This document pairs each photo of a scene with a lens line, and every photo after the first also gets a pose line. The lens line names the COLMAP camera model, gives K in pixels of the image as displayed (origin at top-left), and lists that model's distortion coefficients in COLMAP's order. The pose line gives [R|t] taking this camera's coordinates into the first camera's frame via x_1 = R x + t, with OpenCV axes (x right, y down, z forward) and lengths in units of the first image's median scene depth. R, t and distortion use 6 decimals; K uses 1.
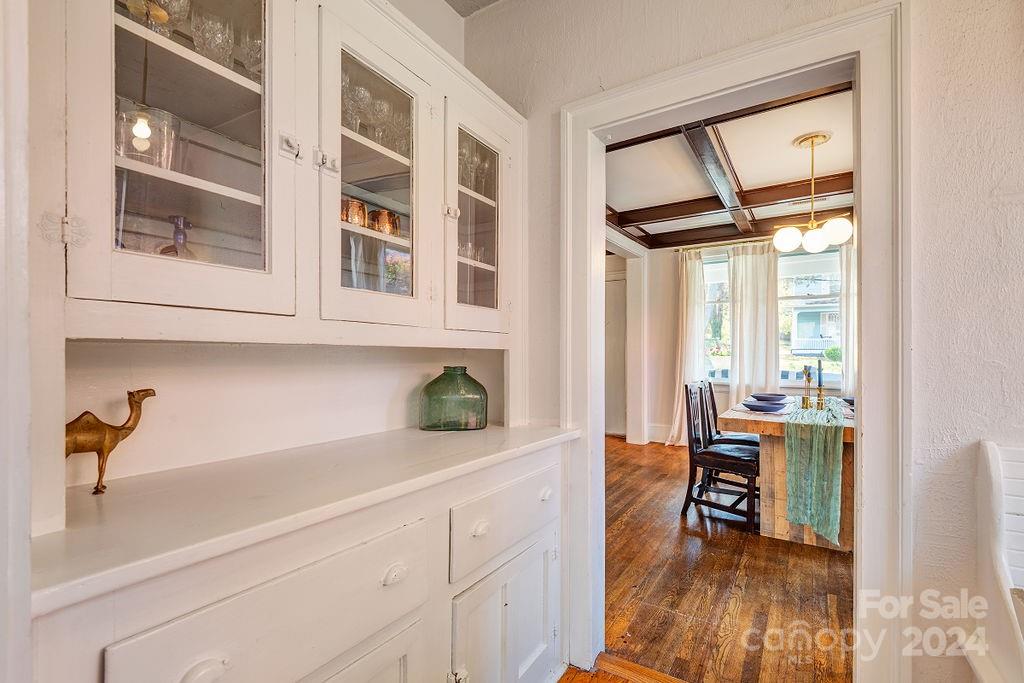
lens RADIAL K [[472.8, 0, 513.4], [0, 472.8, 350.3], [0, 0, 1]] dist [-0.000960, -0.001421]
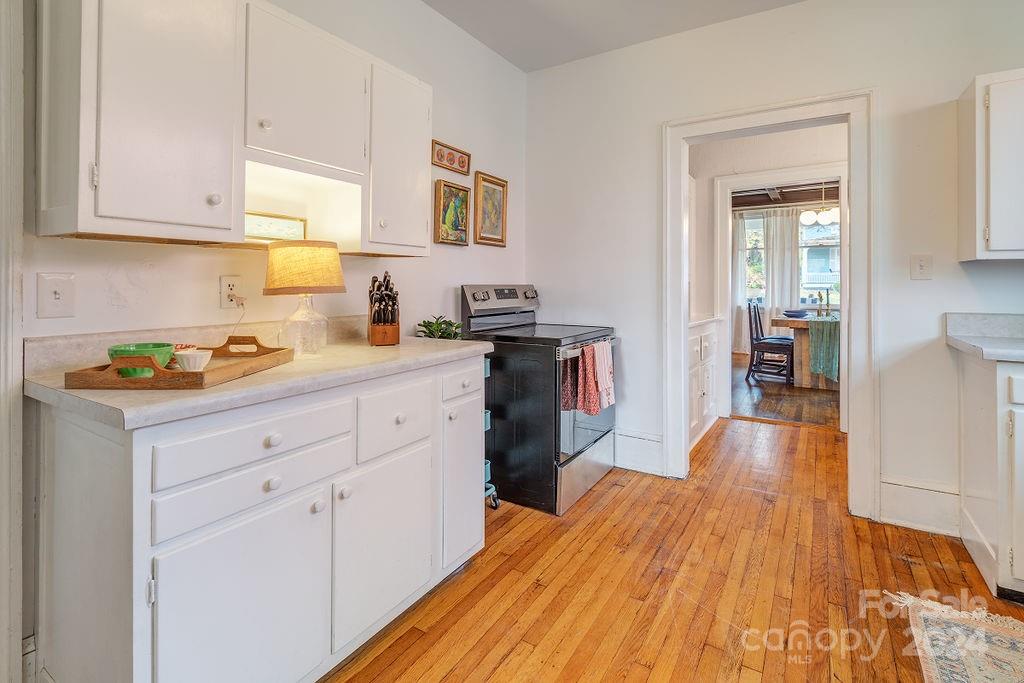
lens RADIAL K [[472.8, 0, 520.2], [0, 472.8, 290.2], [0, 0, 1]] dist [-0.000960, -0.001421]
pose [[0.999969, -0.006575, -0.004421, -0.441308], [0.006608, 0.999951, 0.007391, 0.008003], [0.004372, -0.007420, 0.999963, -0.691112]]
